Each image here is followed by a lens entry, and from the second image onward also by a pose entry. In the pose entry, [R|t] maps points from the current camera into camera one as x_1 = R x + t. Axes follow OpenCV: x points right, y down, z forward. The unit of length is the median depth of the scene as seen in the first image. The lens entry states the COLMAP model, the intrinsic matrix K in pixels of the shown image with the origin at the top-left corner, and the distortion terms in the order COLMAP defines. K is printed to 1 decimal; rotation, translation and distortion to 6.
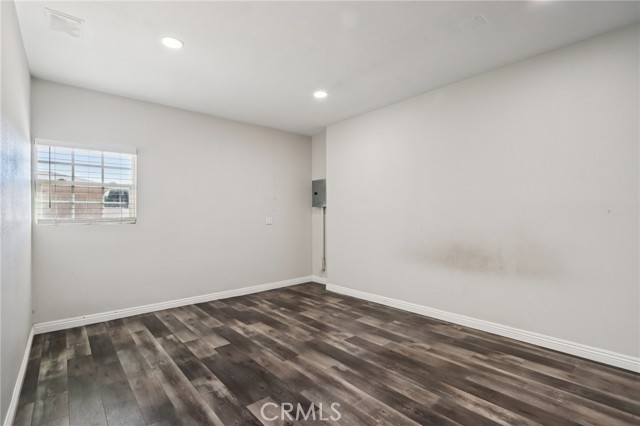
lens RADIAL K [[295.5, 0, 317.3], [0, 295.5, 211.1], [0, 0, 1]] dist [-0.017136, 0.002109]
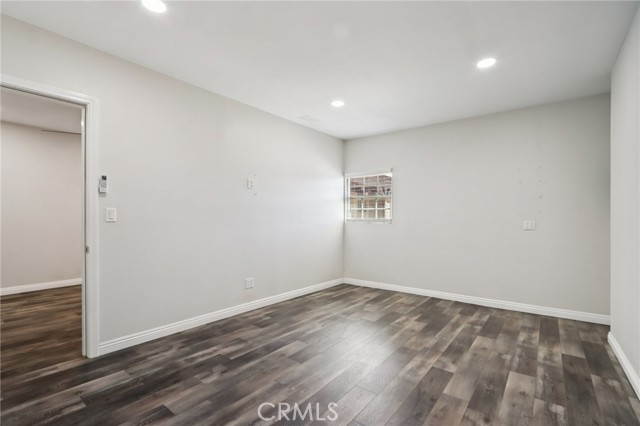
lens RADIAL K [[295.5, 0, 317.9], [0, 295.5, 216.7], [0, 0, 1]] dist [-0.017136, 0.002109]
pose [[0.192935, 0.001268, -0.981211, 0.731490], [0.012021, 0.999921, 0.003656, 0.003355], [0.981138, -0.012501, 0.192905, 0.451701]]
